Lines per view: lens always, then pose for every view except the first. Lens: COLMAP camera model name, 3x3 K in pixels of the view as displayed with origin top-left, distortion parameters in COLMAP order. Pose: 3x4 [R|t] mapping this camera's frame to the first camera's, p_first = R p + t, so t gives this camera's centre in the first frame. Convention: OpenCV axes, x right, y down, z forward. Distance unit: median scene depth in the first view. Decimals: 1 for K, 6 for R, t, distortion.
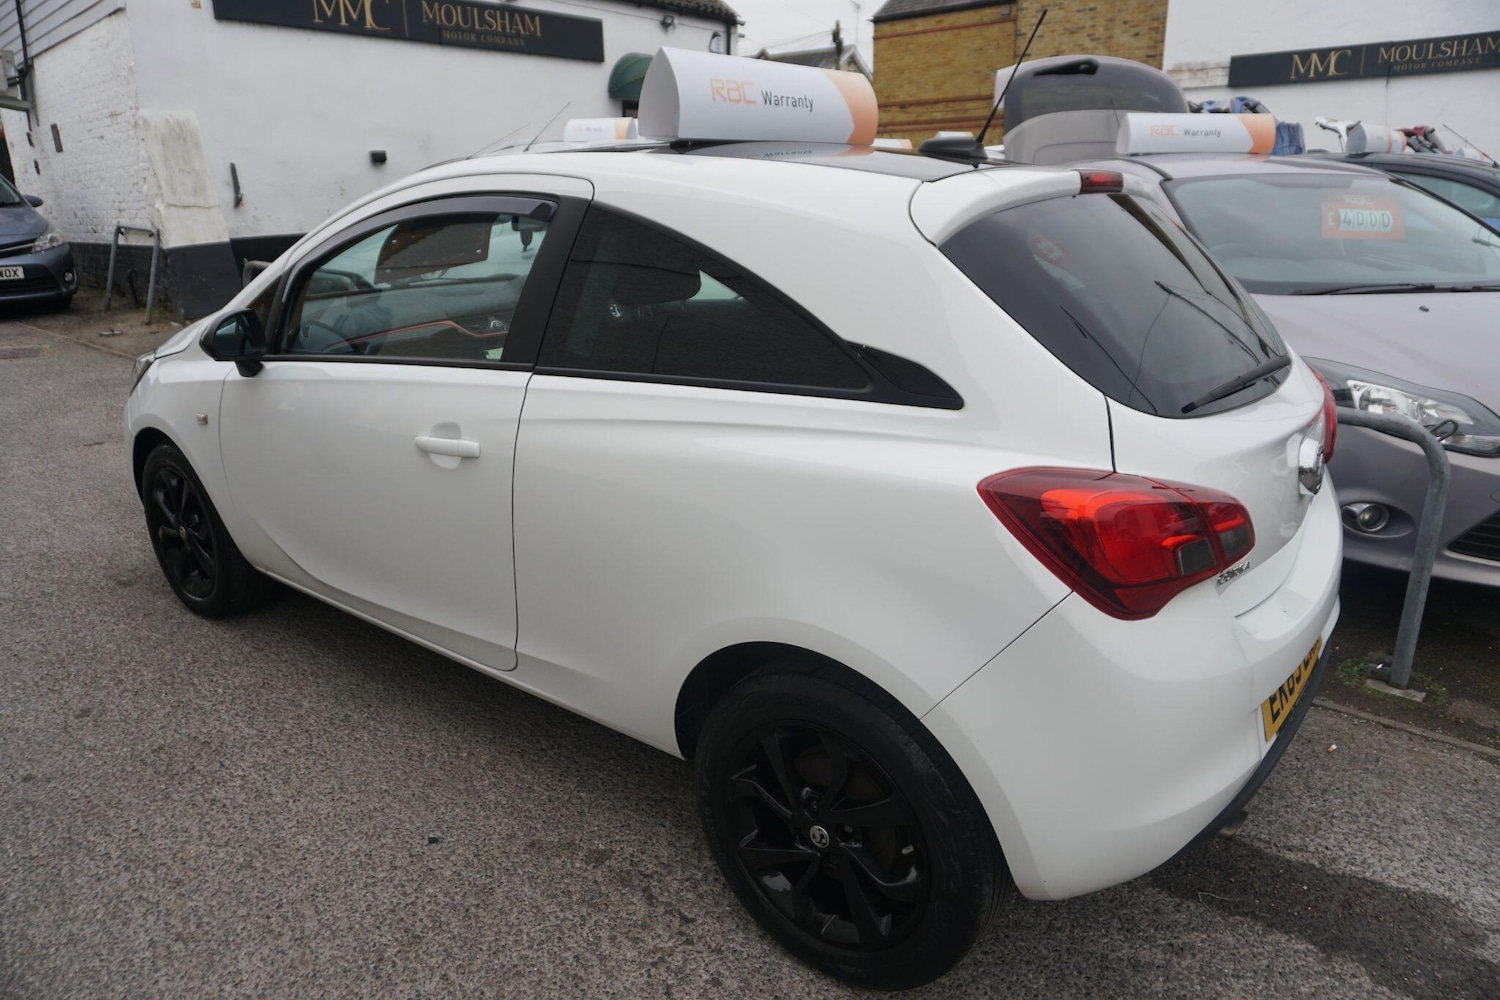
lens RADIAL K [[1009.1, 0, 751.2], [0, 1009.1, 500.0], [0, 0, 1]] dist [-0.044250, 0.032286]
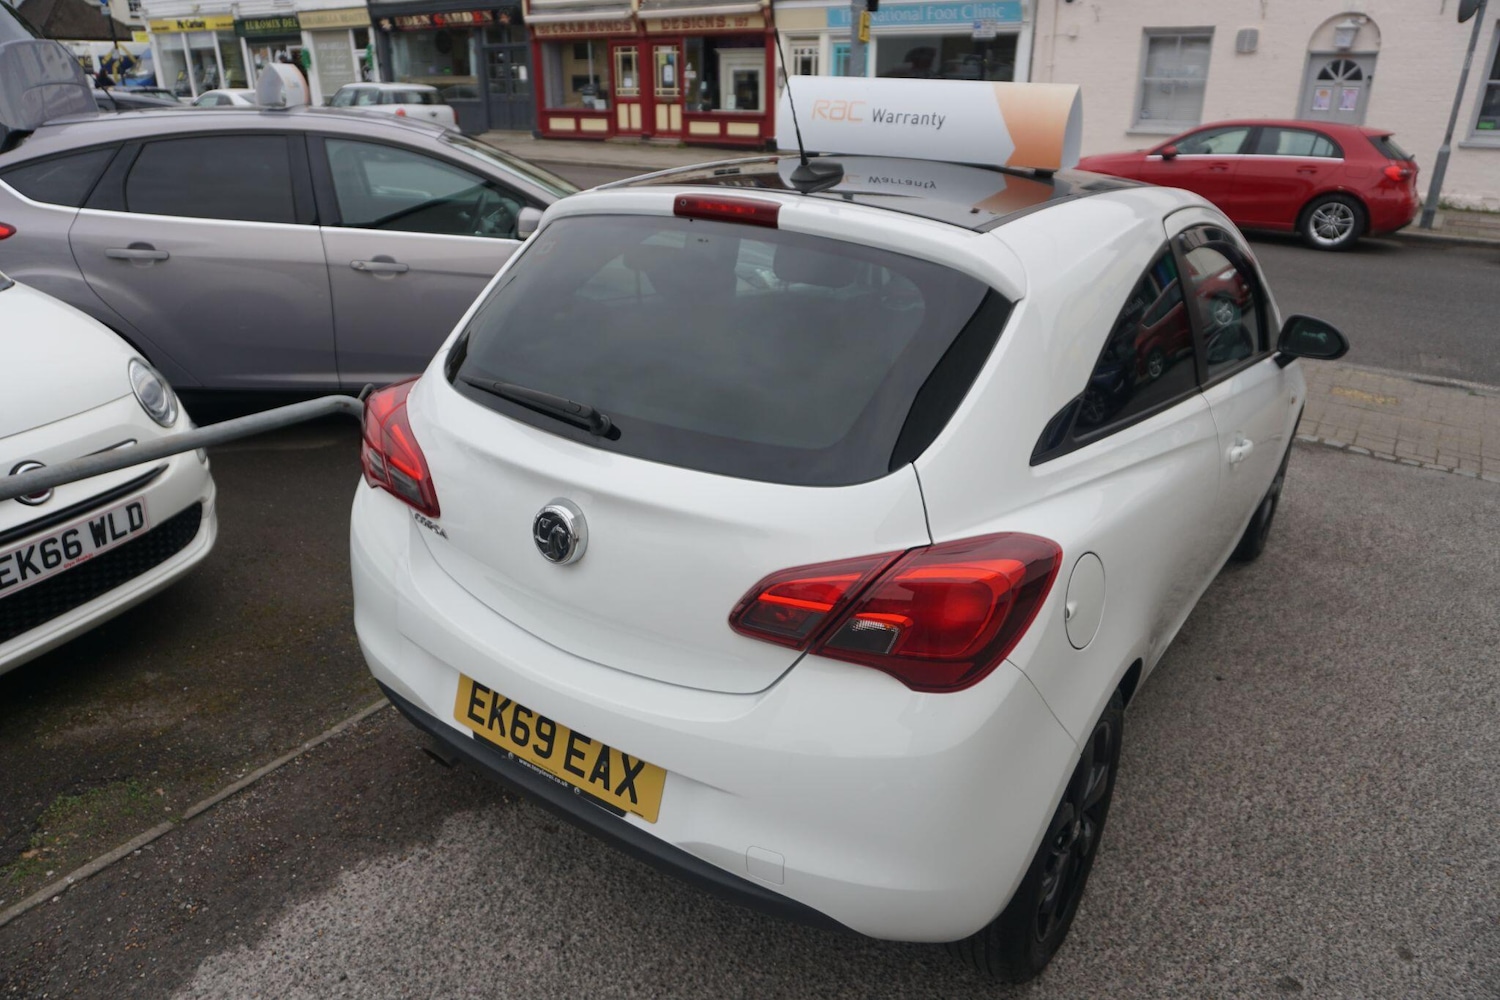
lens RADIAL K [[1009.6, 0, 749.4], [0, 1009.6, 500.8], [0, 0, 1]] dist [-0.046774, 0.032177]
pose [[-0.125289, -0.375442, 0.918339, -0.899759], [0.278394, 0.875139, 0.395763, -0.382712], [-0.952260, 0.305244, -0.005124, 0.989992]]
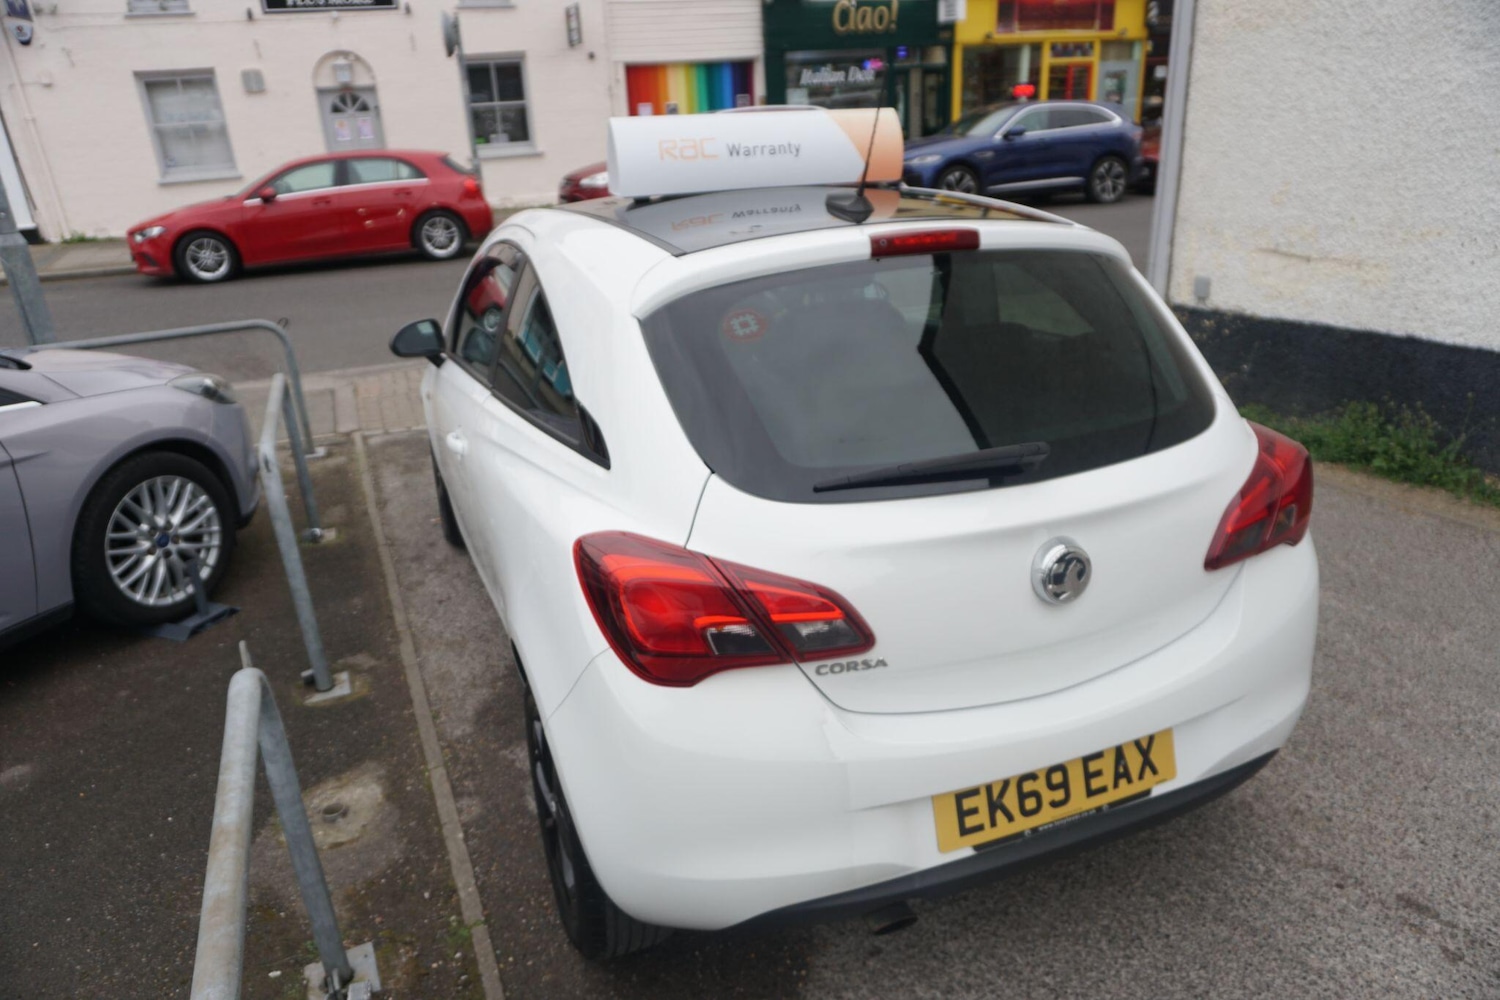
lens RADIAL K [[1013.6, 0, 750.0], [0, 1013.6, 500.0], [0, 0, 1]] dist [-0.055095, 0.036539]
pose [[-0.889604, -0.120741, 0.440485, -0.517594], [0.184684, 0.786968, 0.588705, -0.540009], [-0.417728, 0.605064, -0.677791, 1.450713]]
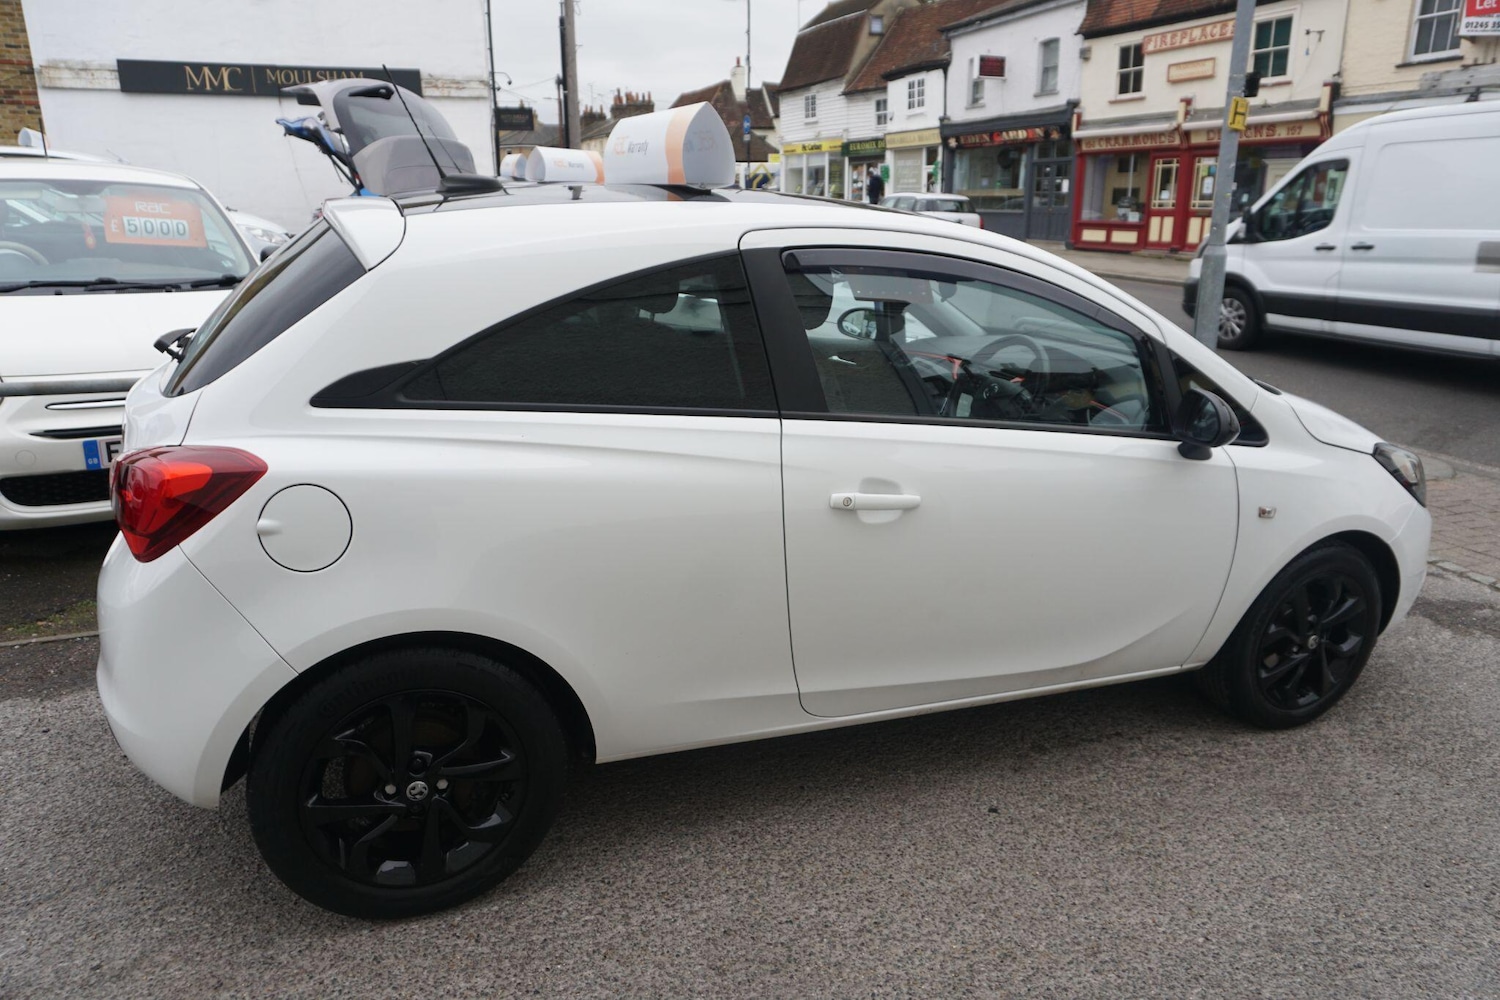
lens RADIAL K [[1013.6, 0, 750.0], [0, 1013.6, 500.0], [0, 0, 1]] dist [-0.055095, 0.036539]
pose [[0.437817, -0.246812, 0.864523, -0.851784], [0.249539, 0.957160, 0.146885, -0.147537], [-0.863740, 0.151424, 0.480650, 0.407916]]
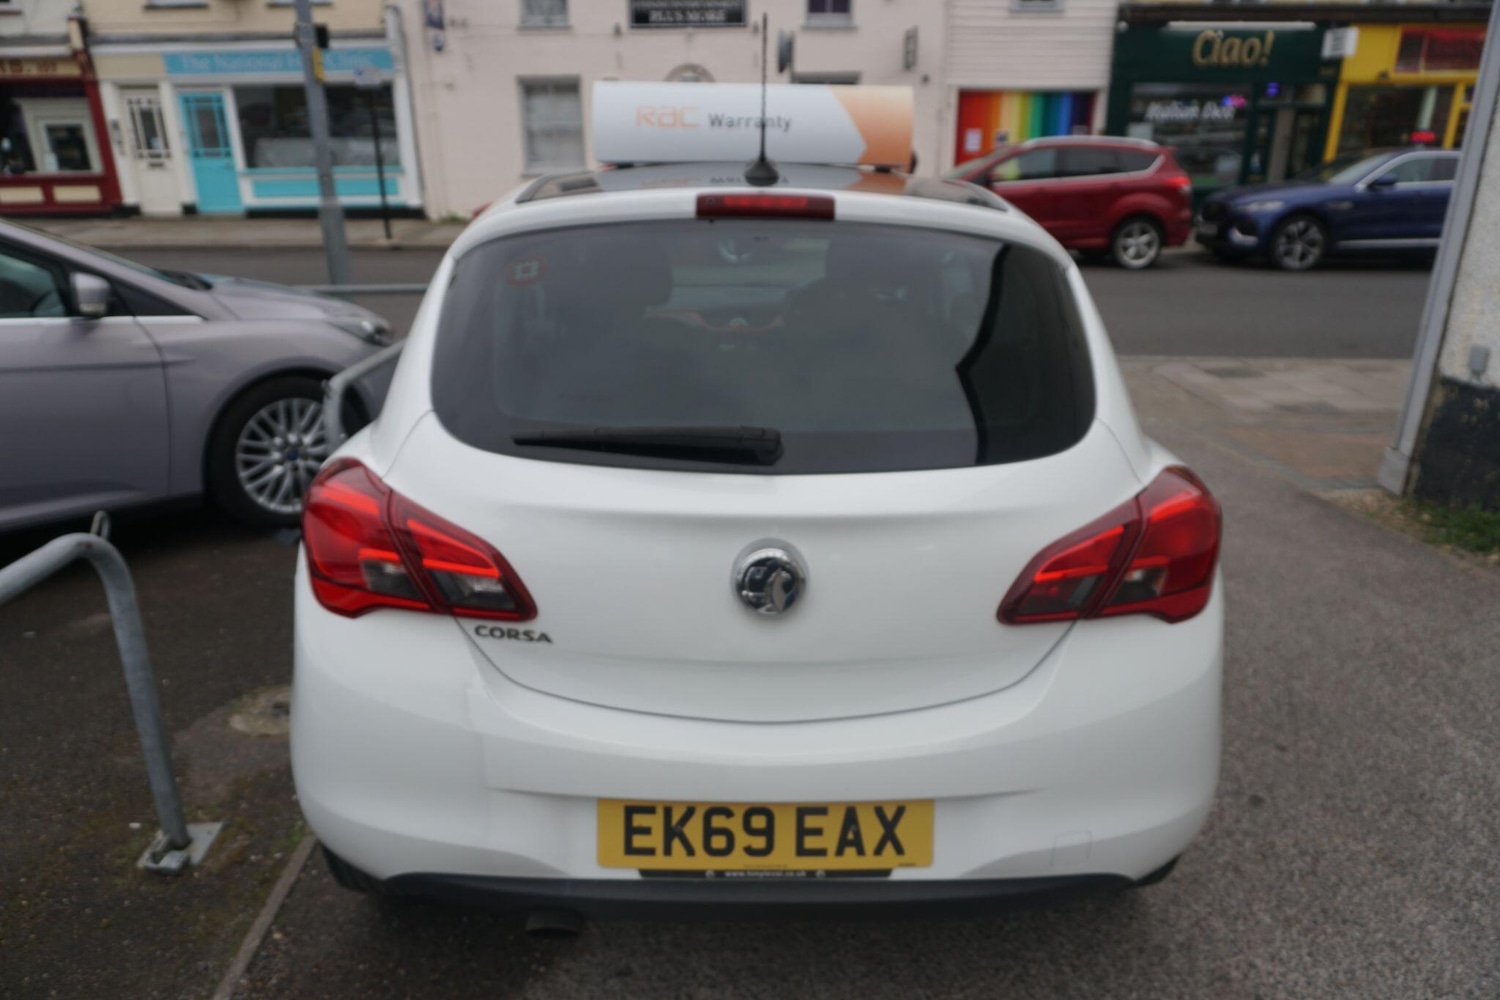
lens RADIAL K [[1009.6, 0, 749.4], [0, 1009.6, 500.8], [0, 0, 1]] dist [-0.046774, 0.032177]
pose [[-0.677875, -0.239170, 0.695186, -0.717304], [0.221000, 0.835574, 0.502966, -0.438666], [-0.701174, 0.494584, -0.513558, 1.283929]]
